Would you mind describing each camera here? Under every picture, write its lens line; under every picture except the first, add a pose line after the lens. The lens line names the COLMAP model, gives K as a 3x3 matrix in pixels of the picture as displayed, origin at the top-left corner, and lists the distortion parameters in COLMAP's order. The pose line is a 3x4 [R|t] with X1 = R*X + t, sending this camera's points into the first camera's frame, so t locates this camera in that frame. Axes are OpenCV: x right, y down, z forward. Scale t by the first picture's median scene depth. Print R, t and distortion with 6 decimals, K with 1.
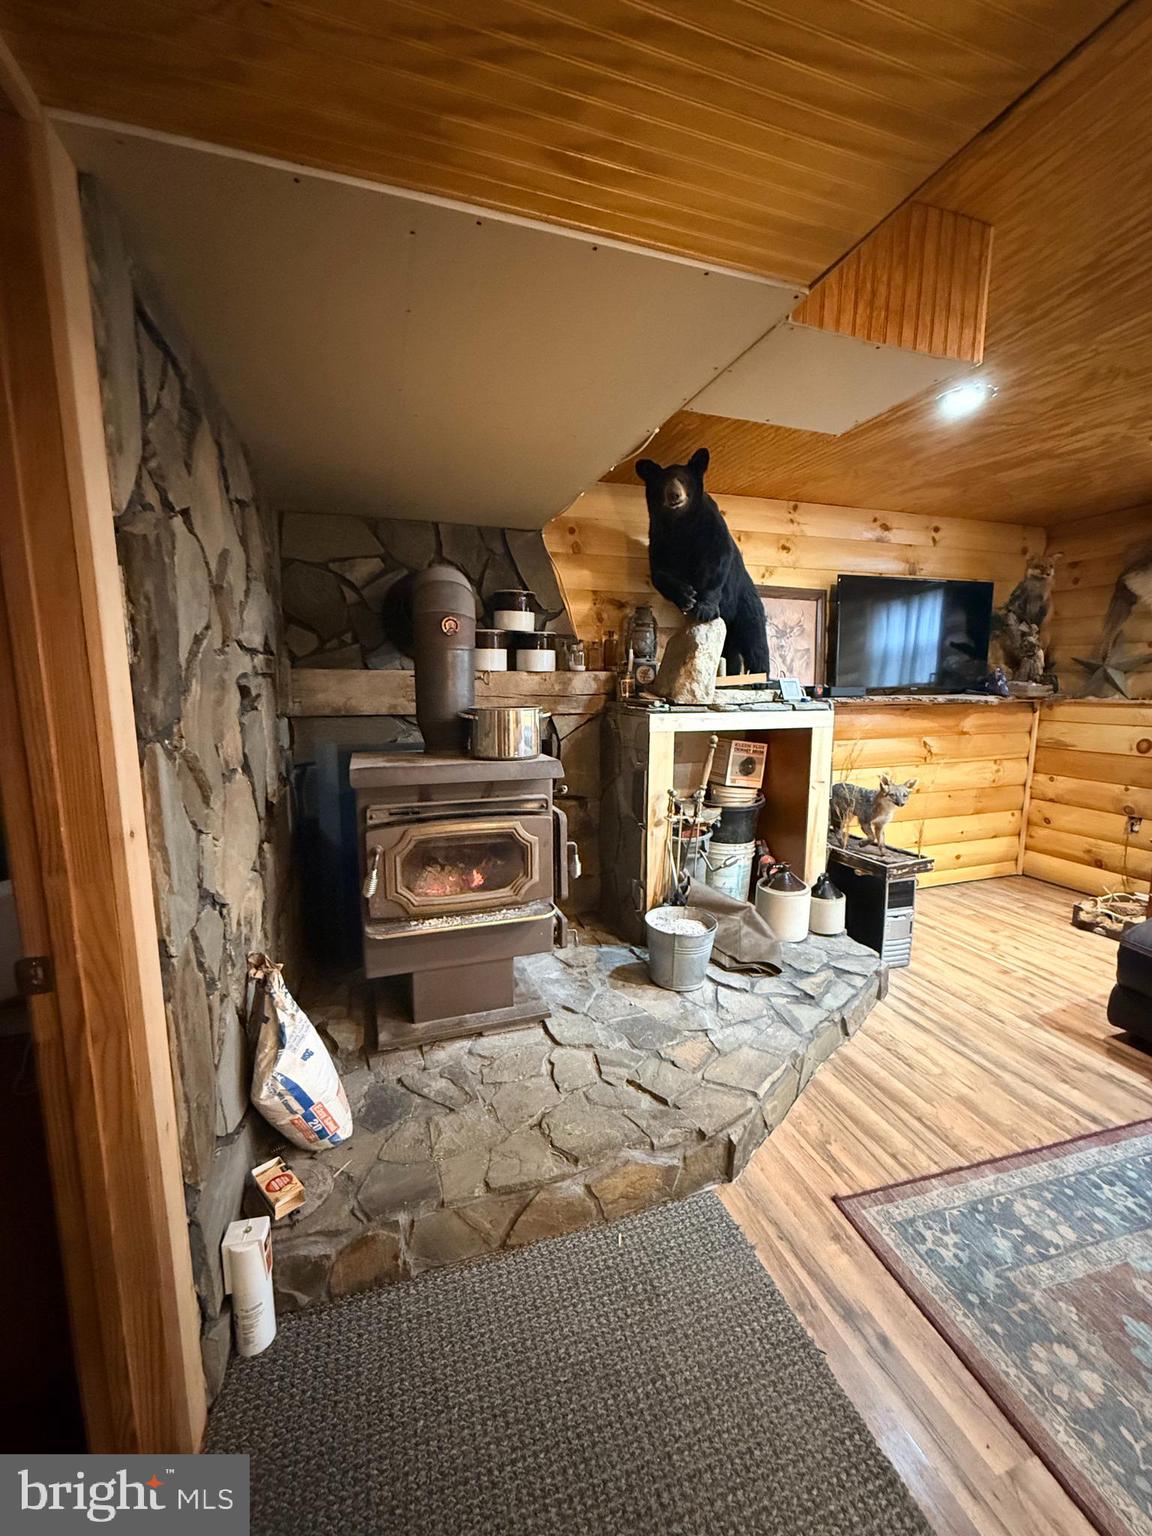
lens RADIAL K [[613.7, 0, 576.5], [0, 613.7, 769.5], [0, 0, 1]] dist [0.000467, 0.000909]
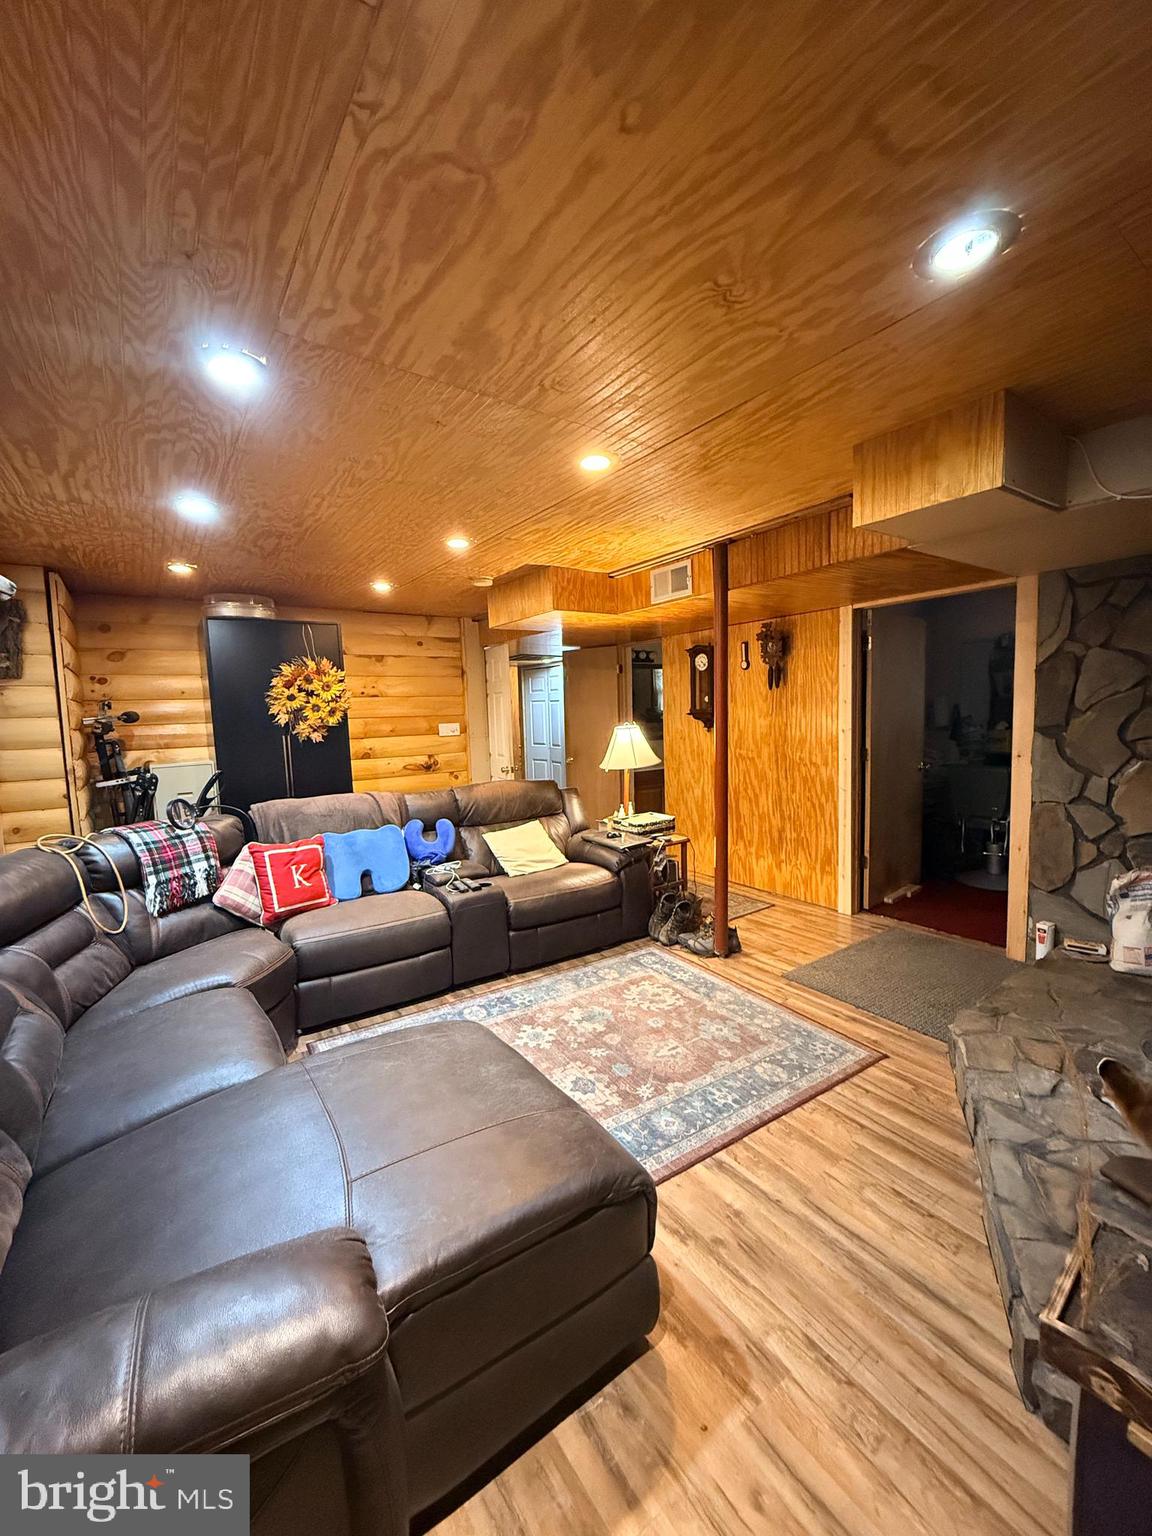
lens RADIAL K [[613.7, 0, 577.2], [0, 613.7, 765.9], [0, 0, 1]] dist [0.000467, 0.000909]
pose [[-0.956773, 0.061112, -0.284343, 1.140284], [-0.006837, 0.972678, 0.232057, -0.268653], [0.290756, 0.223970, -0.930214, 1.495492]]
